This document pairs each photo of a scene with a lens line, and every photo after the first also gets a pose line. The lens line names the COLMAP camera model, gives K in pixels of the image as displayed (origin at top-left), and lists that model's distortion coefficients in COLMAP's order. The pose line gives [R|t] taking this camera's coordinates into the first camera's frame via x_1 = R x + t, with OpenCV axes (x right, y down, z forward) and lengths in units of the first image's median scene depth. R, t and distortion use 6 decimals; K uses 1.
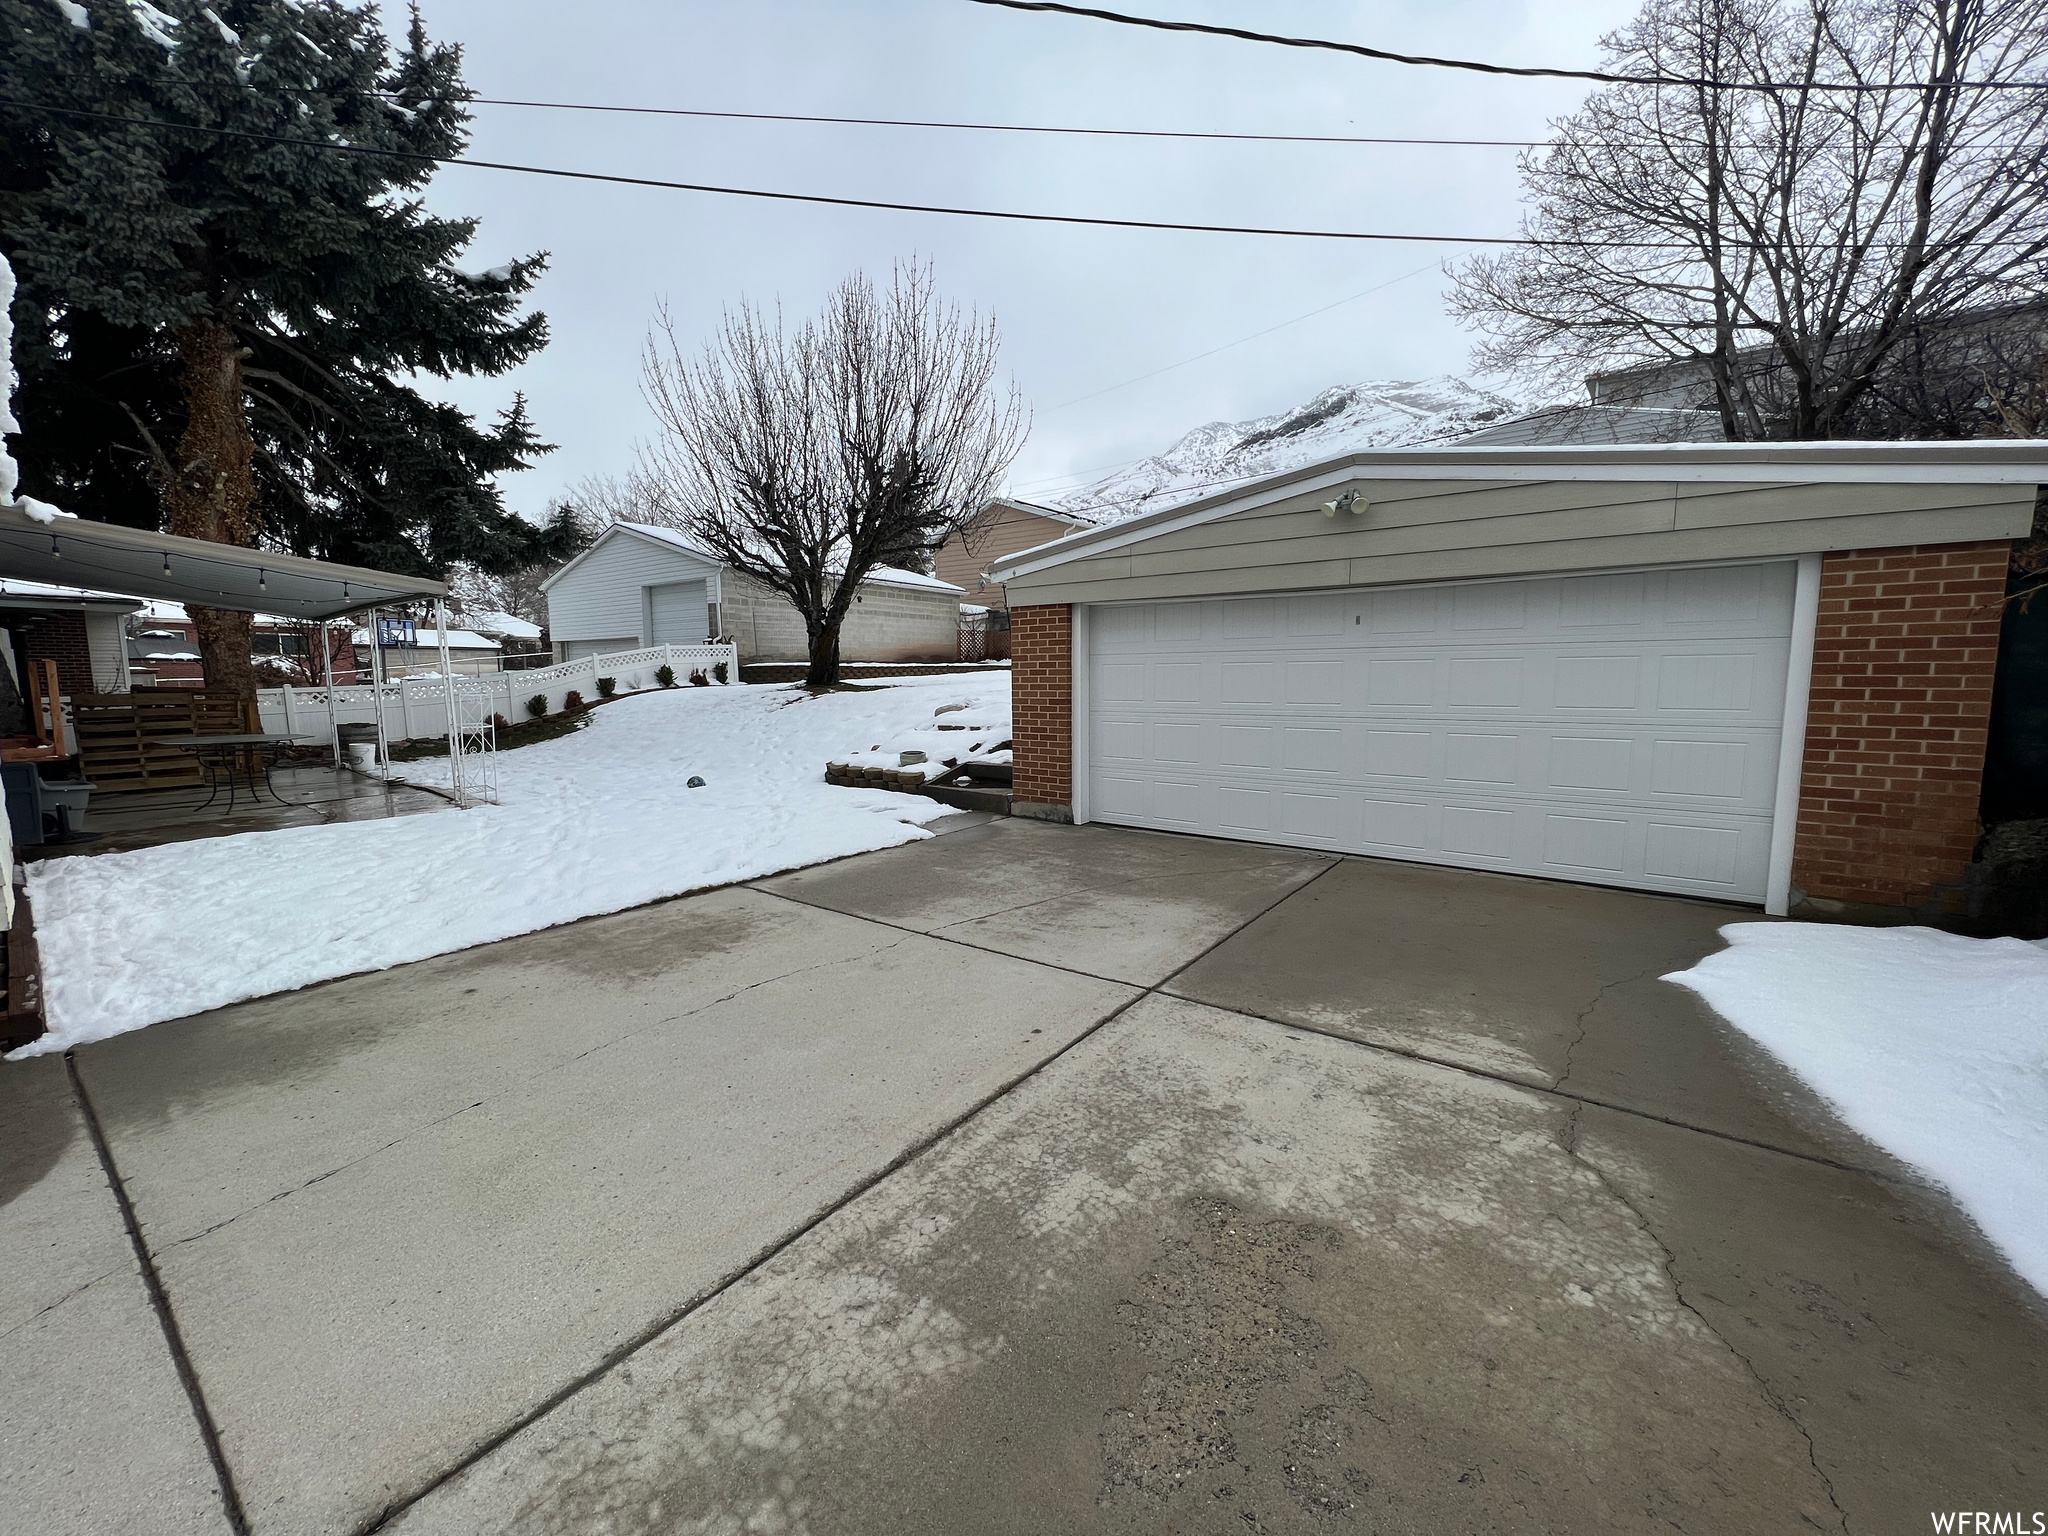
lens RADIAL K [[825.1, 0, 1024.0], [0, 825.1, 768.0], [0, 0, 1]] dist [0.002741, 0.000202]
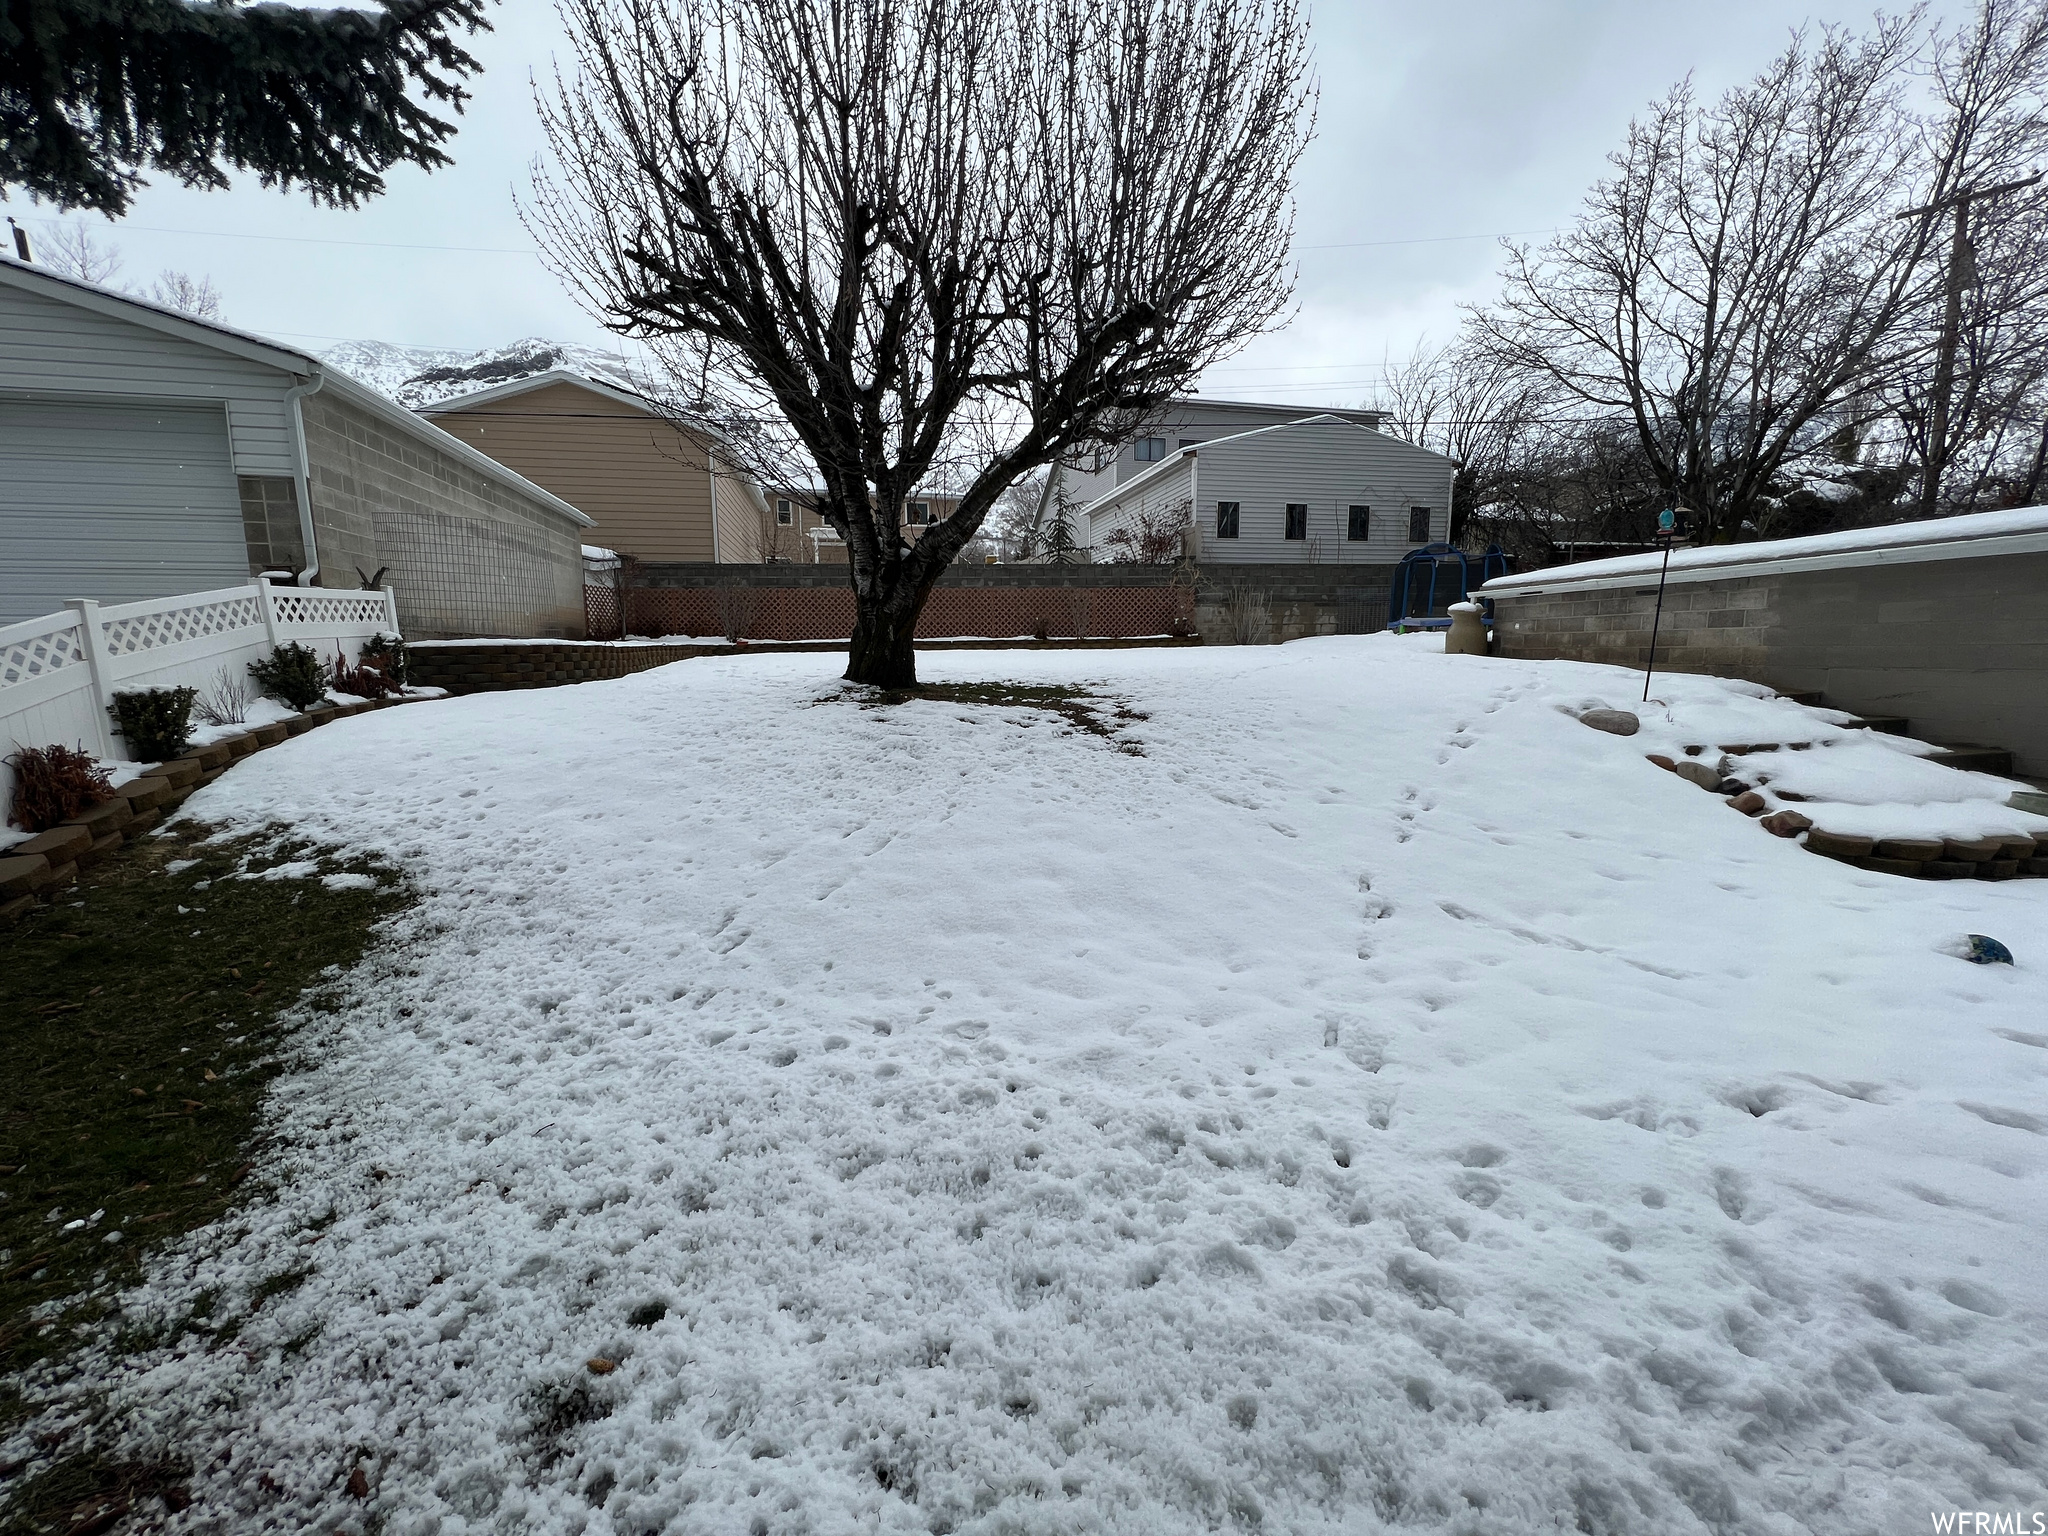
lens RADIAL K [[825.1, 0, 1024.0], [0, 825.1, 768.0], [0, 0, 1]] dist [0.002741, 0.000202]
pose [[0.644772, -0.114878, 0.755693, -0.335392], [0.097819, 0.992914, 0.067478, -0.045343], [-0.758090, 0.030413, 0.651440, 0.372032]]
